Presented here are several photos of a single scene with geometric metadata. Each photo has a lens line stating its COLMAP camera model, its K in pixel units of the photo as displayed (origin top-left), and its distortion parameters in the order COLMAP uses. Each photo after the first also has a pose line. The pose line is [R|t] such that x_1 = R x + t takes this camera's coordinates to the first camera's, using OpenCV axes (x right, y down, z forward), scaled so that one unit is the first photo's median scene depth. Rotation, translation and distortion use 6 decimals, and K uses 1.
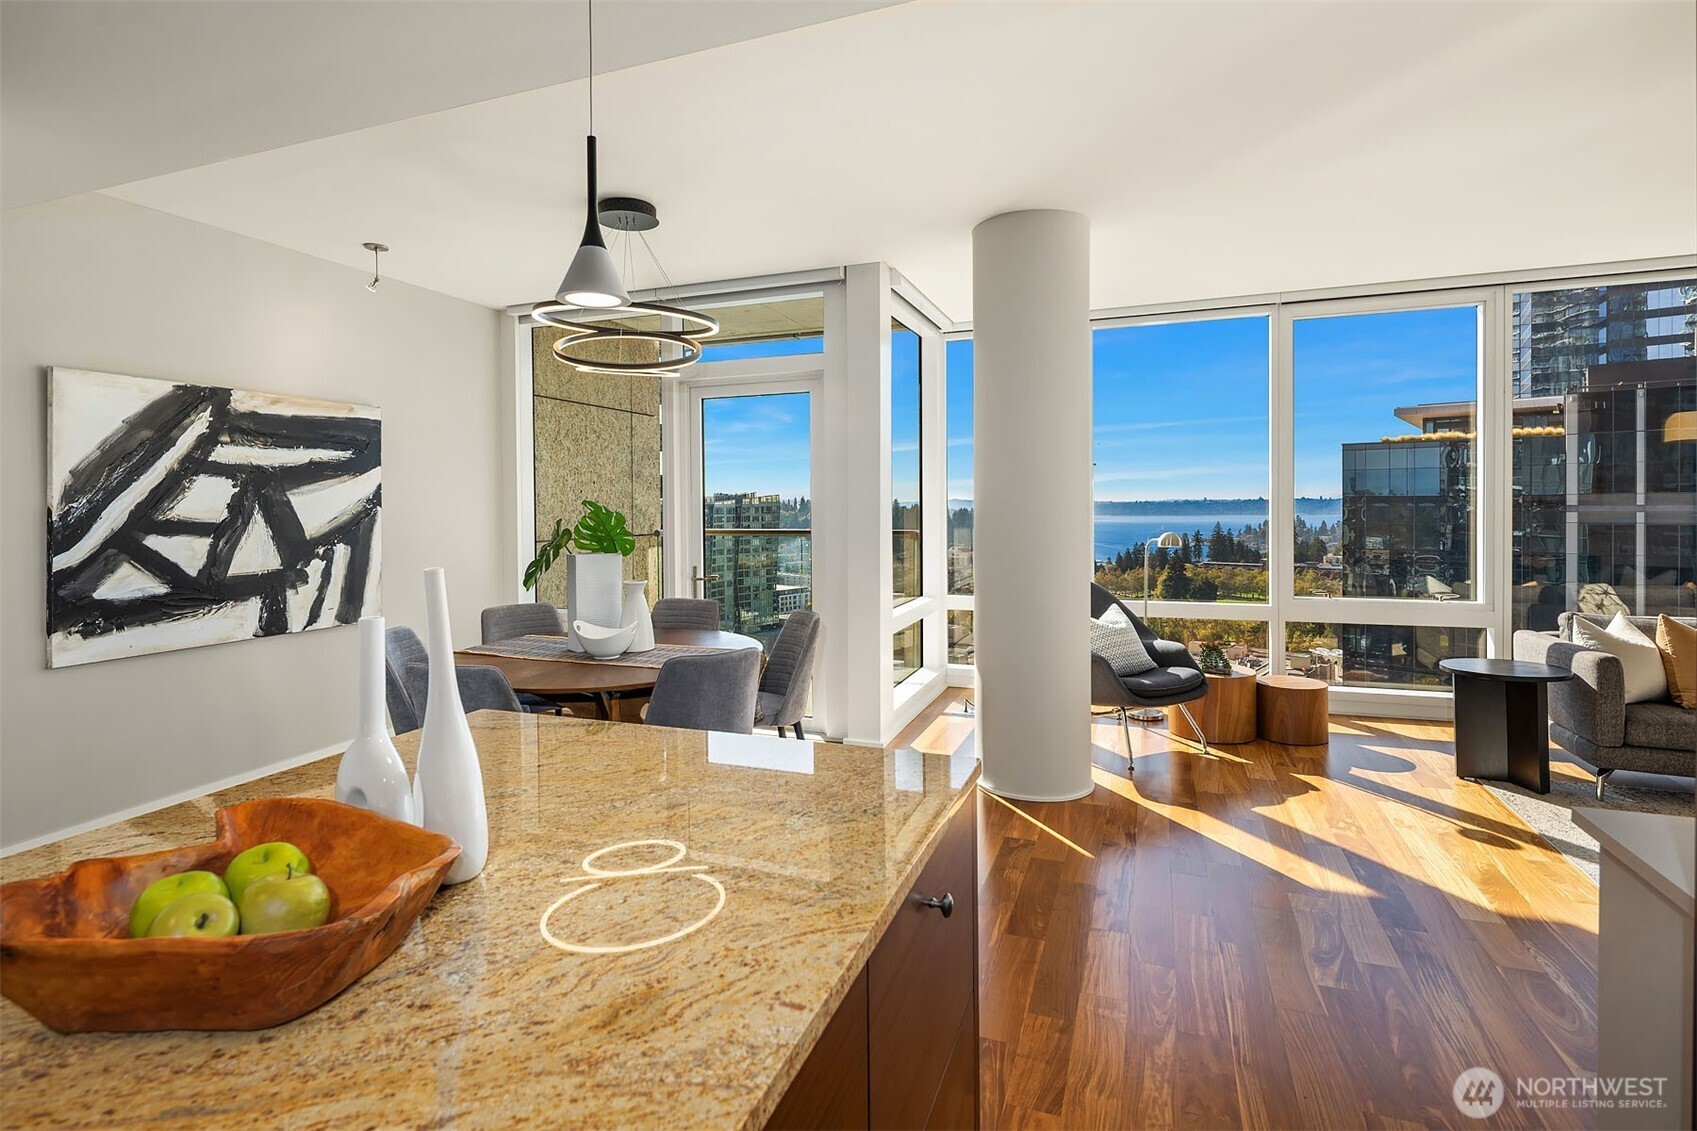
lens RADIAL K [[825.3, 0, 841.7], [0, 825.3, 510.5], [0, 0, 1]] dist [0.005863, 0.000246]
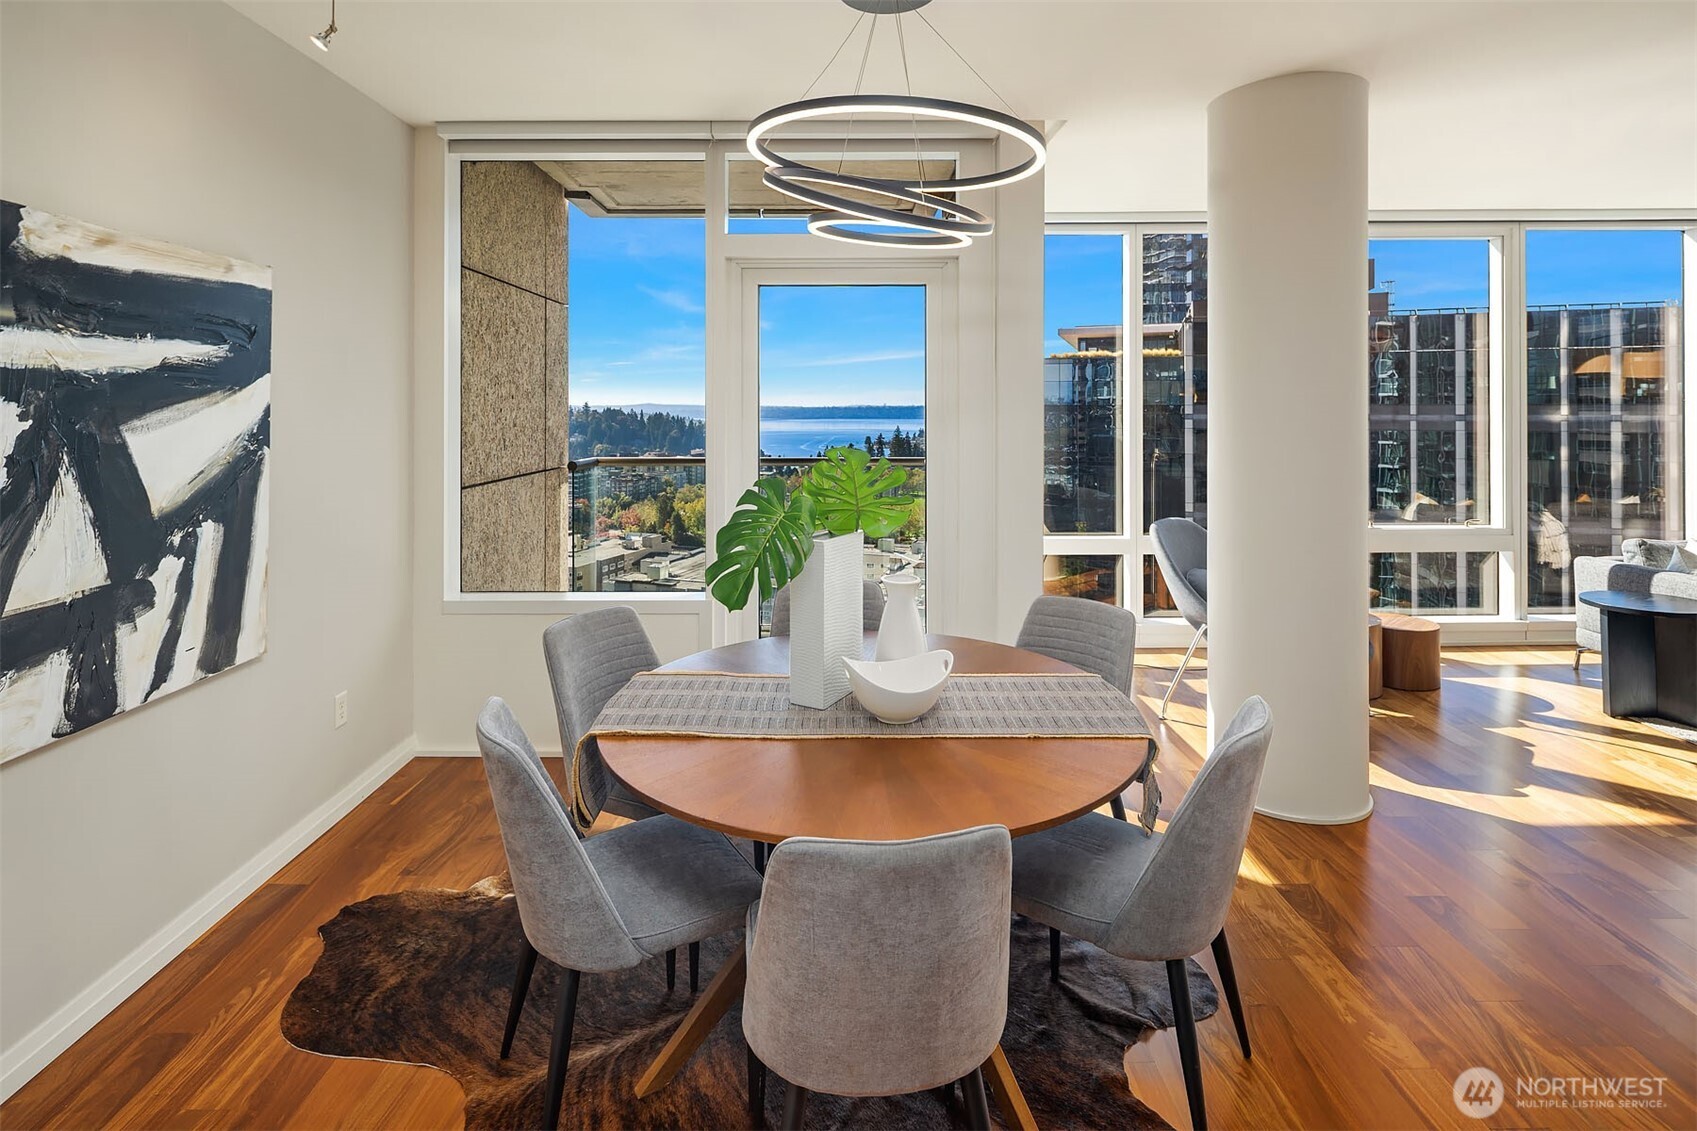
lens RADIAL K [[836.3, 0, 842.7], [0, 836.3, 400.1], [0, 0, 1]] dist [-0.001701, -0.000968]
pose [[0.934885, 0.009759, 0.354816, -0.405778], [-0.003500, 0.999827, -0.018277, -0.027459], [-0.354933, 0.015845, 0.934758, 0.350359]]
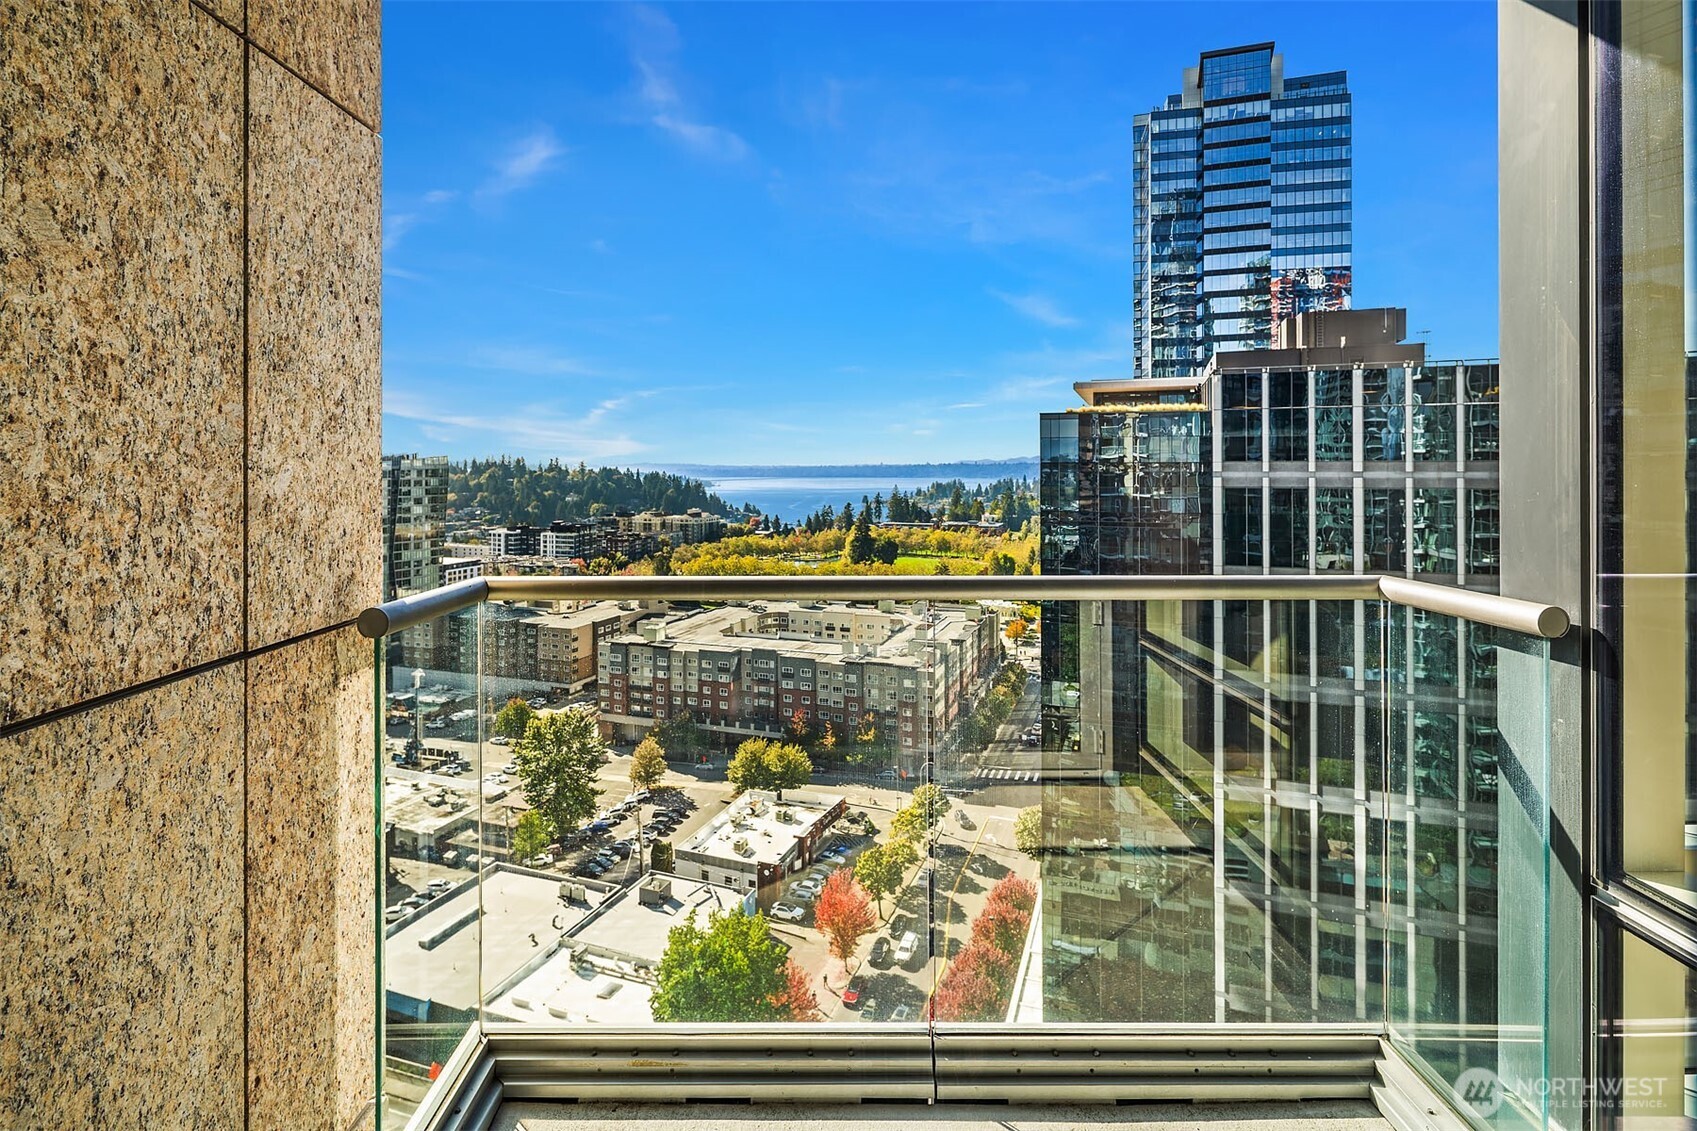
lens RADIAL K [[840.2, 0, 840.9], [0, 840.2, 462.8], [0, 0, 1]] dist [-0.000201, -0.000088]
pose [[0.934367, 0.006423, 0.356254, -0.287903], [-0.001679, 0.999906, -0.013624, -0.020361], [-0.356308, 0.012131, 0.934290, 1.141613]]
